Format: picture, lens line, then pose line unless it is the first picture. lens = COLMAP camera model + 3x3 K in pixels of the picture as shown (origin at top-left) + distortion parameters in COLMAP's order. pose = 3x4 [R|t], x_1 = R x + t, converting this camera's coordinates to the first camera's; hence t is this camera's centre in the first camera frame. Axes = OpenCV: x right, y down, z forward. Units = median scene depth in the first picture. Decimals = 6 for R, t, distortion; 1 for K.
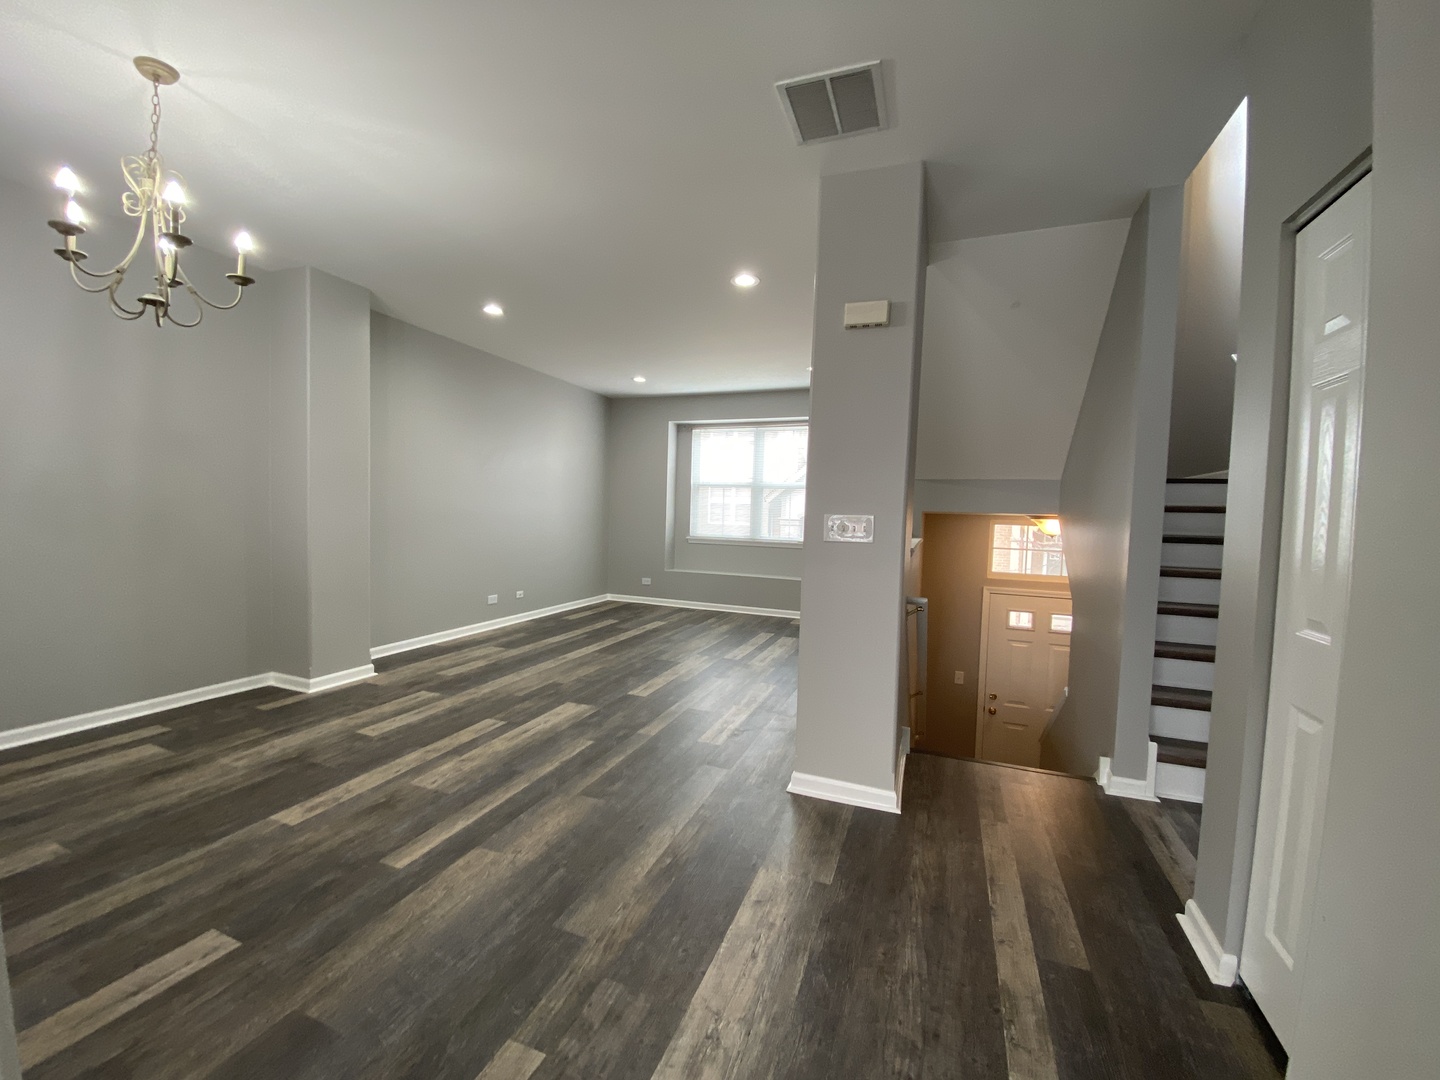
lens RADIAL K [[582.3, 0, 716.0], [0, 582.3, 539.7], [0, 0, 1]] dist [0.002694, -0.012563]
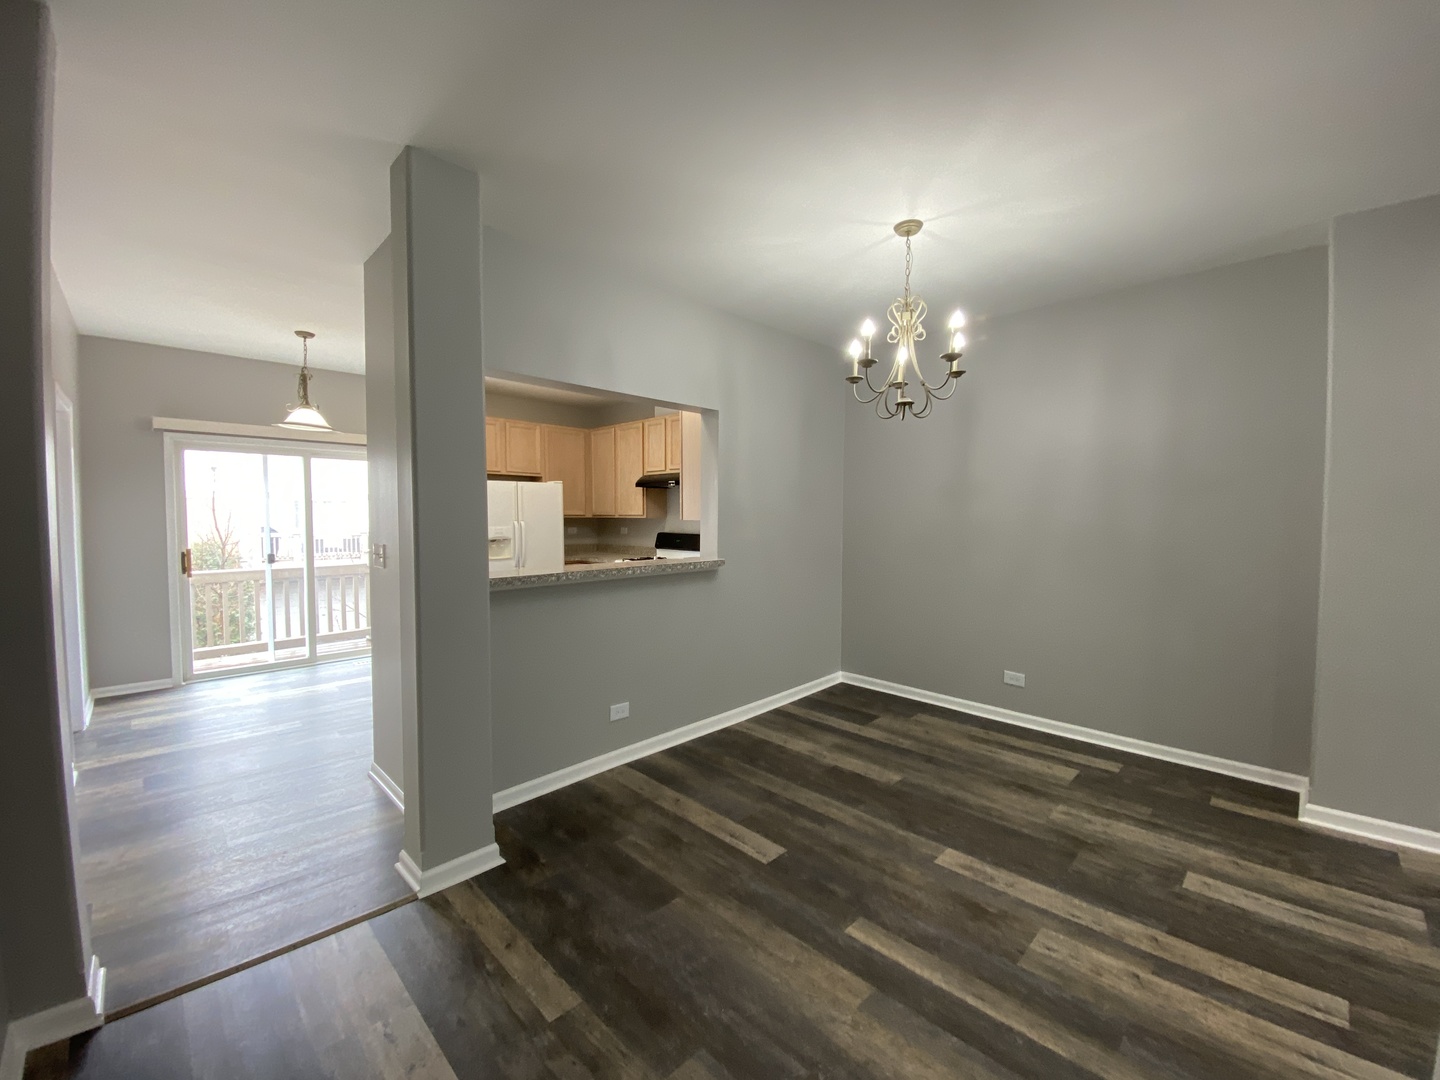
lens RADIAL K [[582.3, 0, 716.0], [0, 582.3, 539.7], [0, 0, 1]] dist [0.002694, -0.012563]
pose [[-0.407502, 0.007143, -0.913177, 0.281540], [-0.061666, 0.997472, 0.035321, -0.073699], [0.911120, 0.070706, -0.406031, 0.744271]]
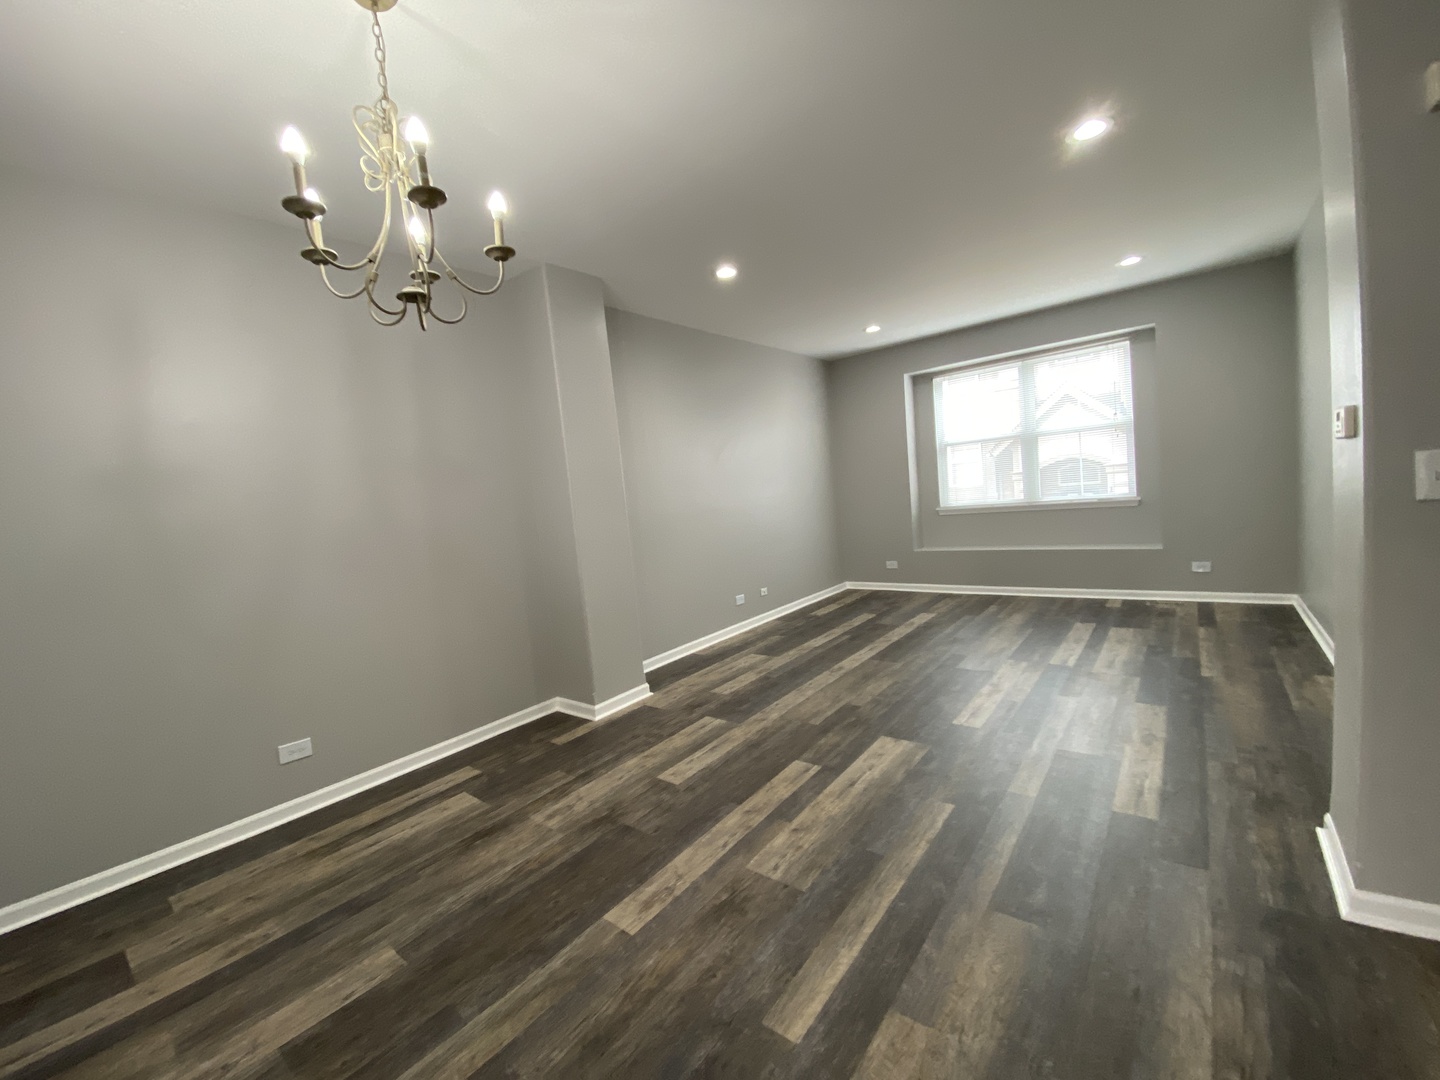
lens RADIAL K [[577.5, 0, 718.1], [0, 577.5, 546.0], [0, 0, 1]] dist [0.025086, -0.024498]
pose [[0.946127, -0.086971, -0.311896, -0.235040], [0.103404, 0.993969, 0.036506, -0.040416], [0.306840, -0.066791, 0.949415, 0.225686]]
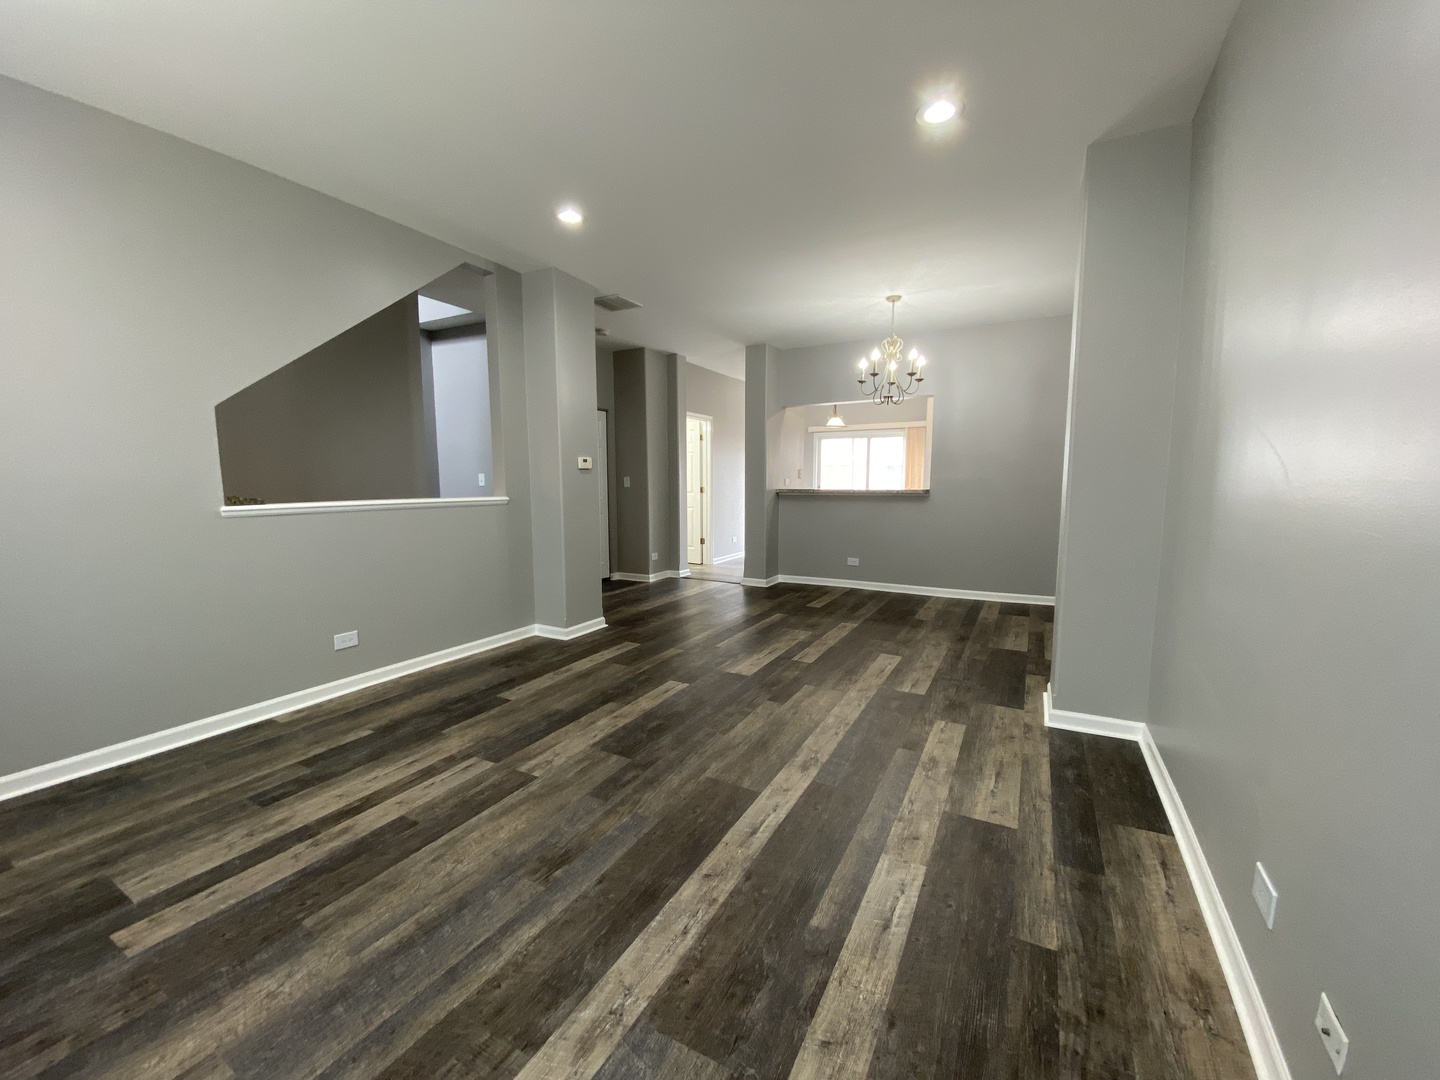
lens RADIAL K [[582.3, 0, 716.0], [0, 582.3, 539.7], [0, 0, 1]] dist [0.002694, -0.012563]
pose [[-0.991182, -0.040451, 0.126185, -0.375808], [-0.019887, 0.986892, 0.160154, -0.122876], [-0.131009, 0.156232, -0.978993, 2.322506]]
